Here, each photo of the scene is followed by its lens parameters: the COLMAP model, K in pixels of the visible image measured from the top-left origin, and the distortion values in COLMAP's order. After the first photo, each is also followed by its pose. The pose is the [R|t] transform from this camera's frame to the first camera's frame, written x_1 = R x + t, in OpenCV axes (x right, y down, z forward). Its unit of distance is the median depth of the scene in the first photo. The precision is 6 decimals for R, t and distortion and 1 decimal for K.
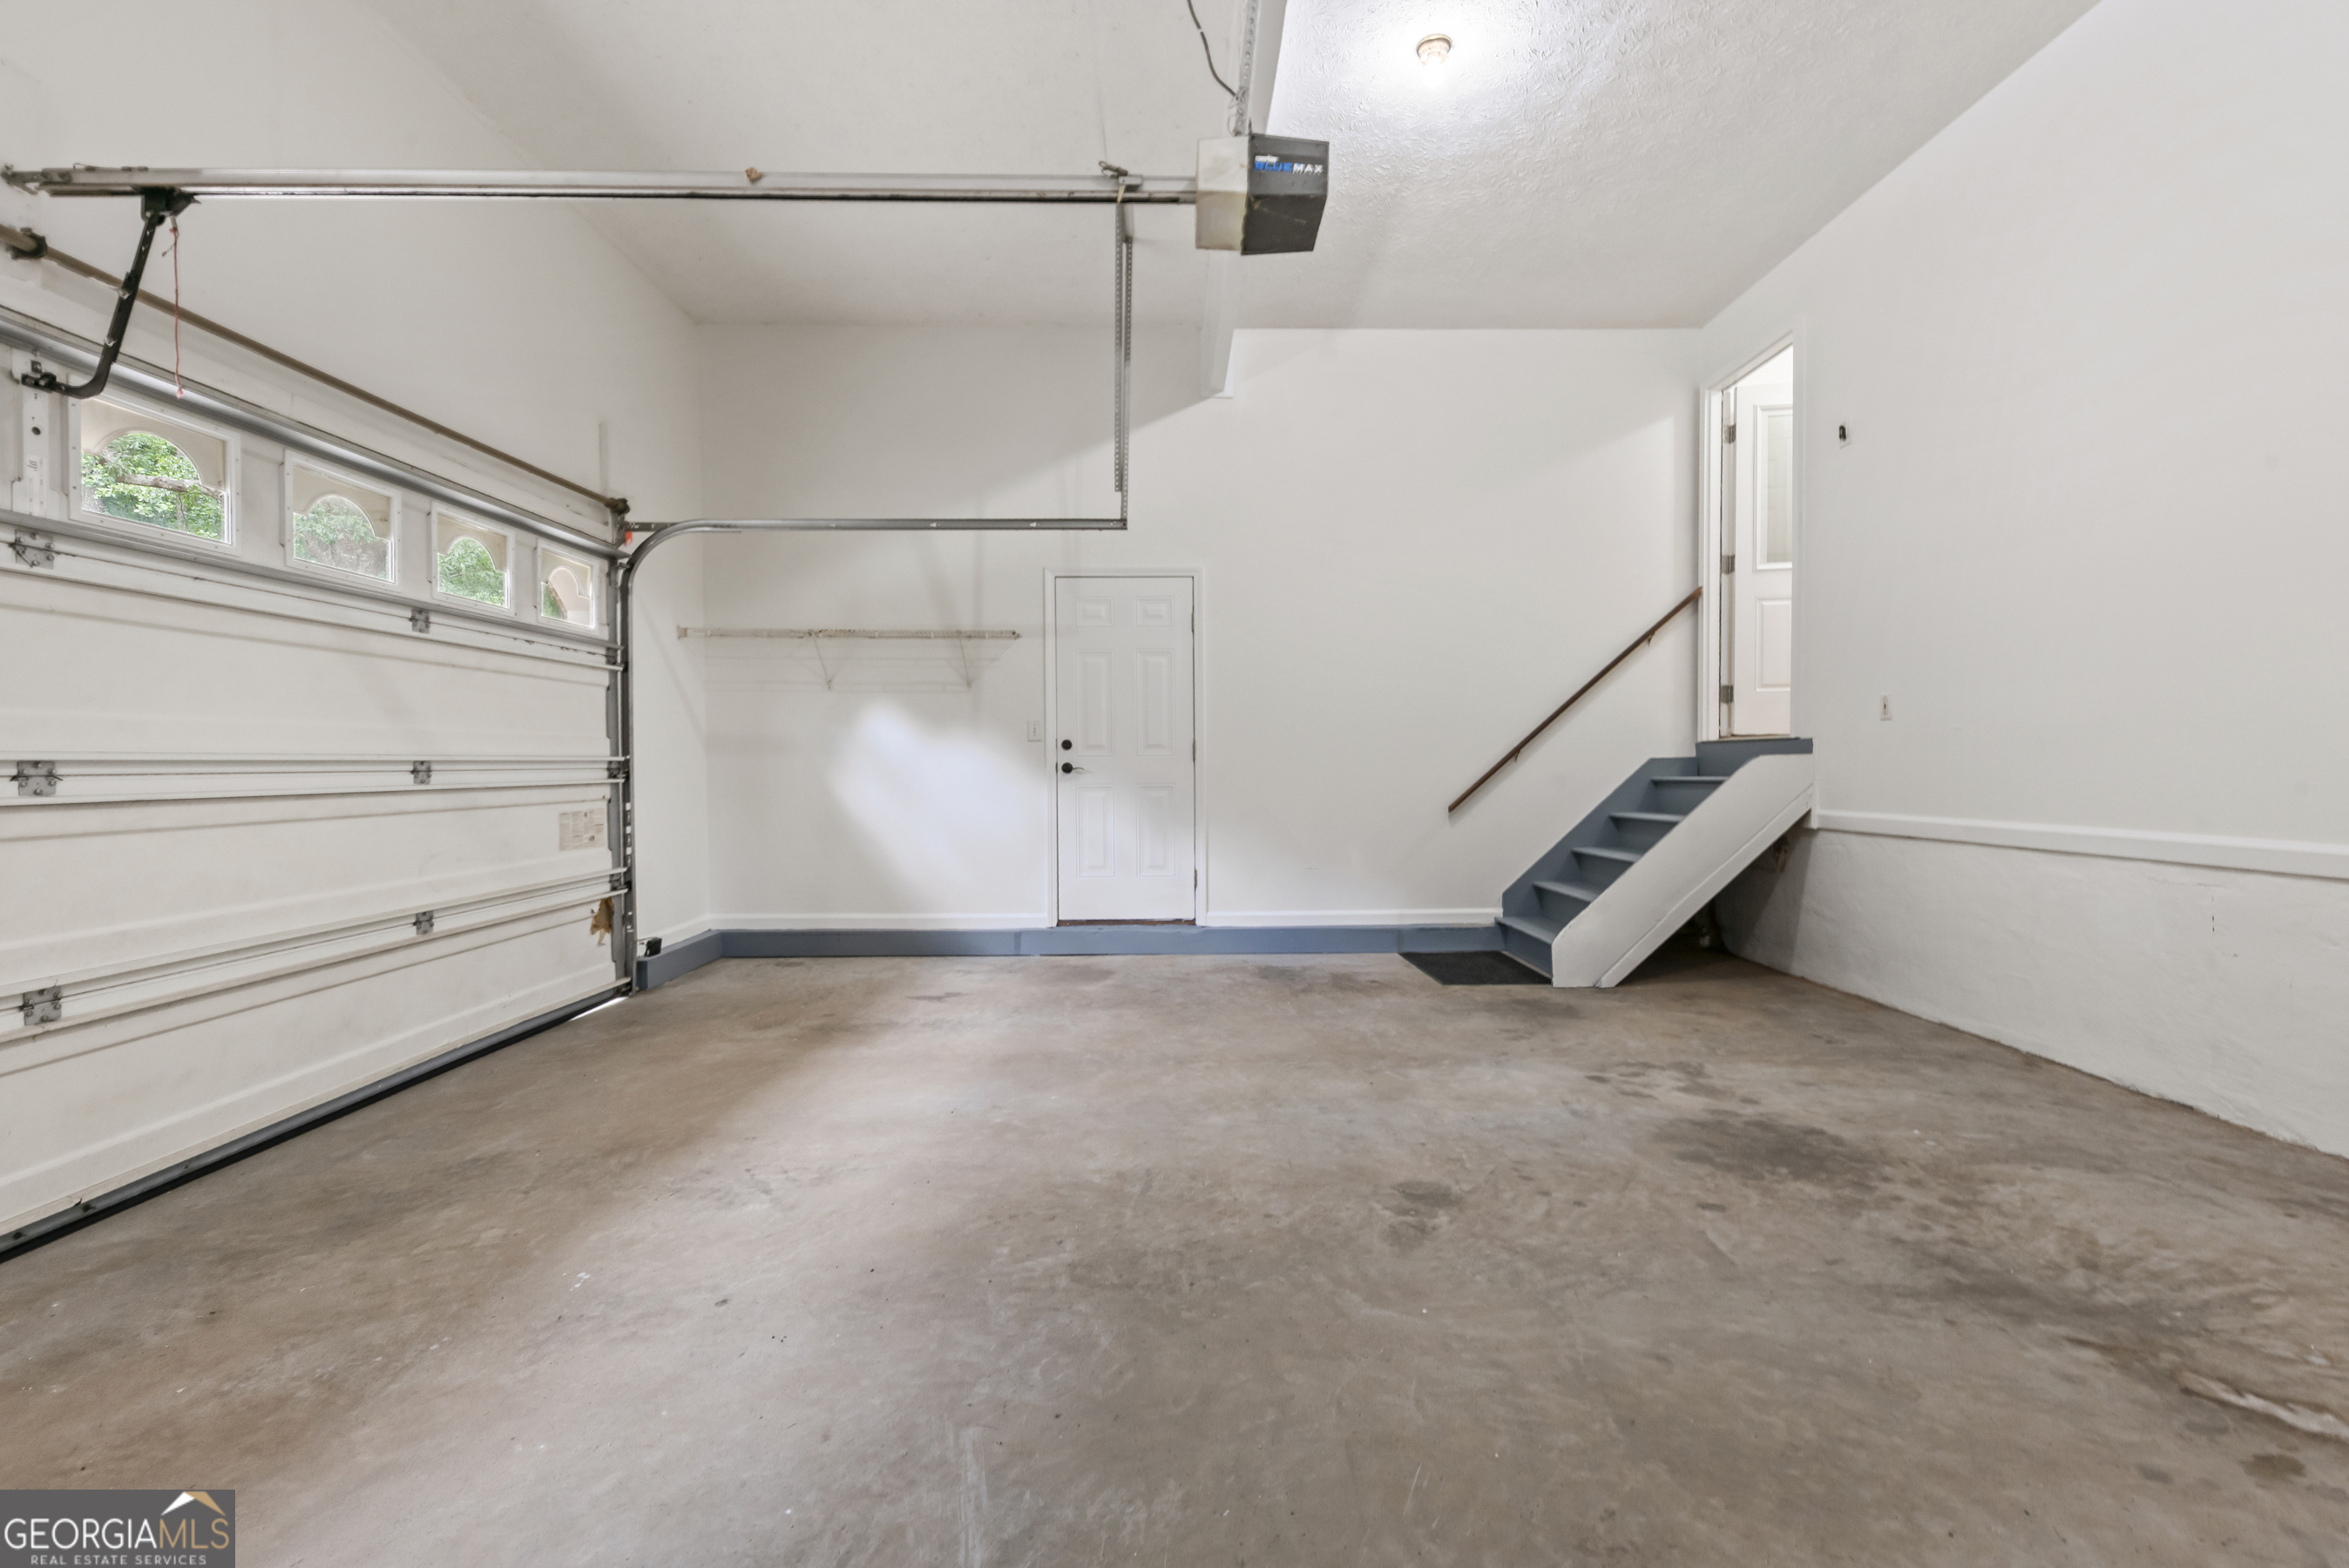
lens RADIAL K [[946.3, 0, 1188.1], [0, 946.3, 802.2], [0, 0, 1]] dist [0.016466, -0.009450]
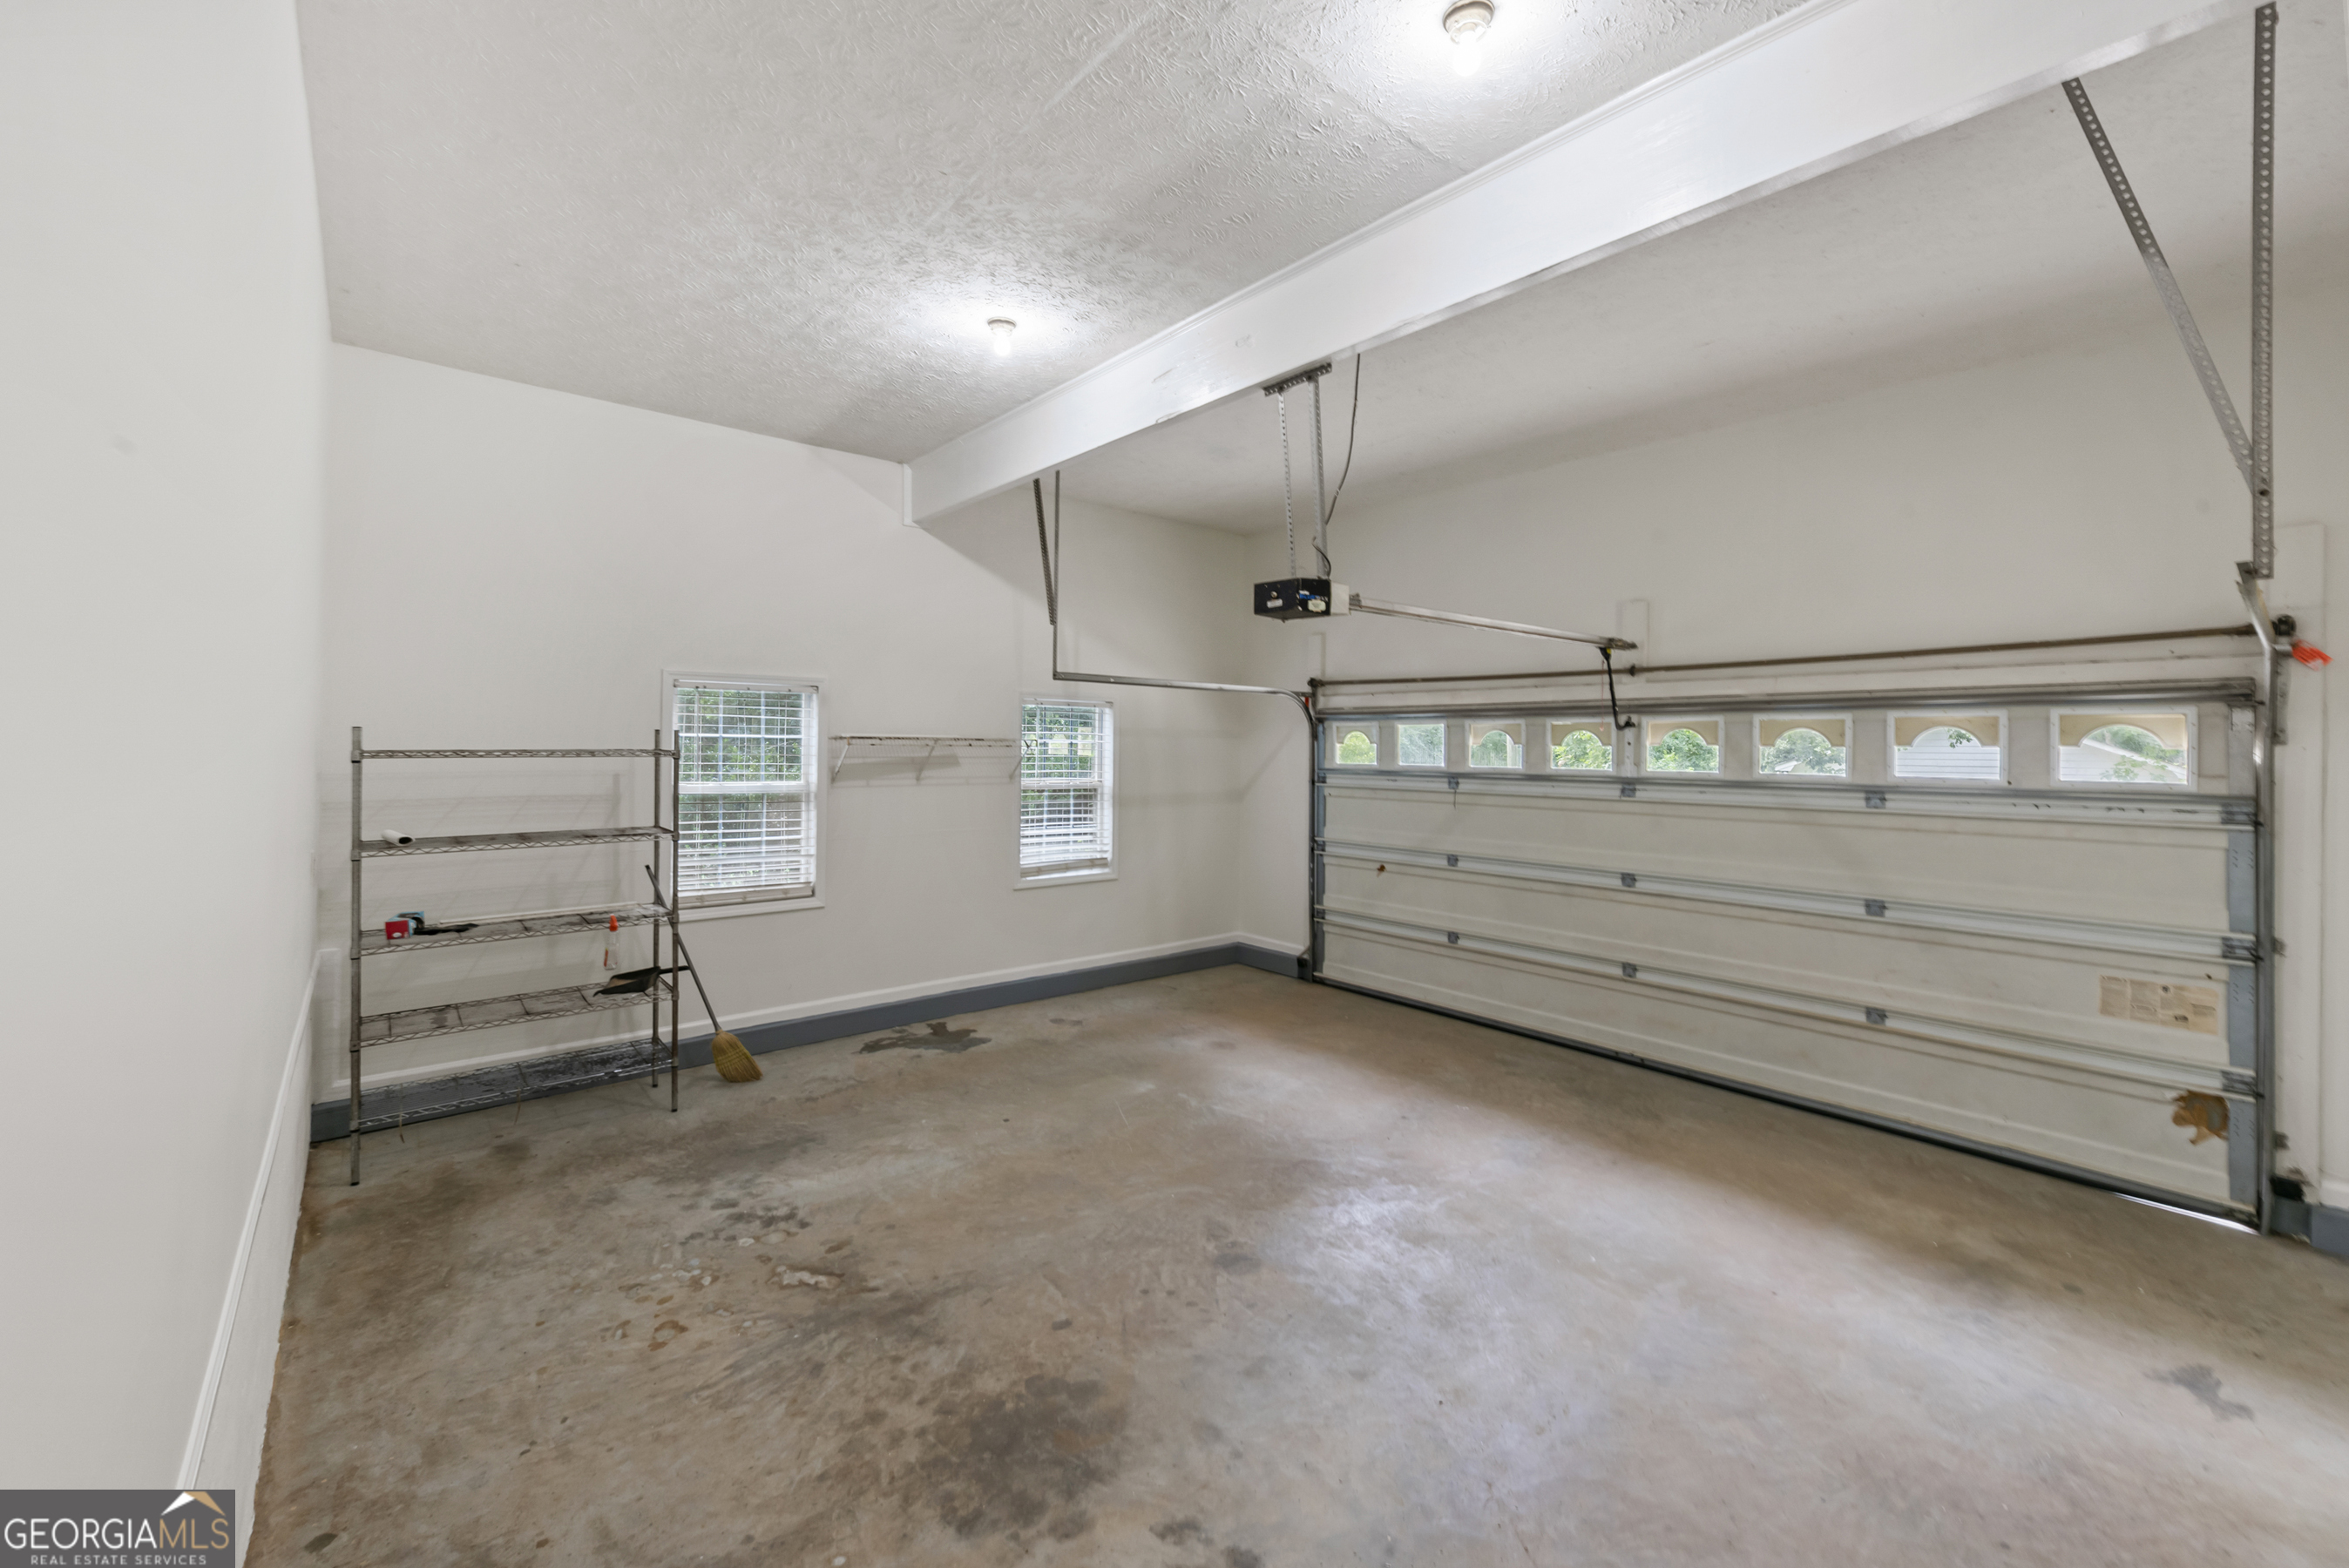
lens RADIAL K [[946.3, 0, 1188.1], [0, 946.3, 802.2], [0, 0, 1]] dist [0.016466, -0.009450]
pose [[-0.762382, 0.035534, -0.646151, 1.158514], [-0.036682, 0.994513, 0.097973, -0.387371], [0.646087, 0.098395, -0.756895, 1.903883]]
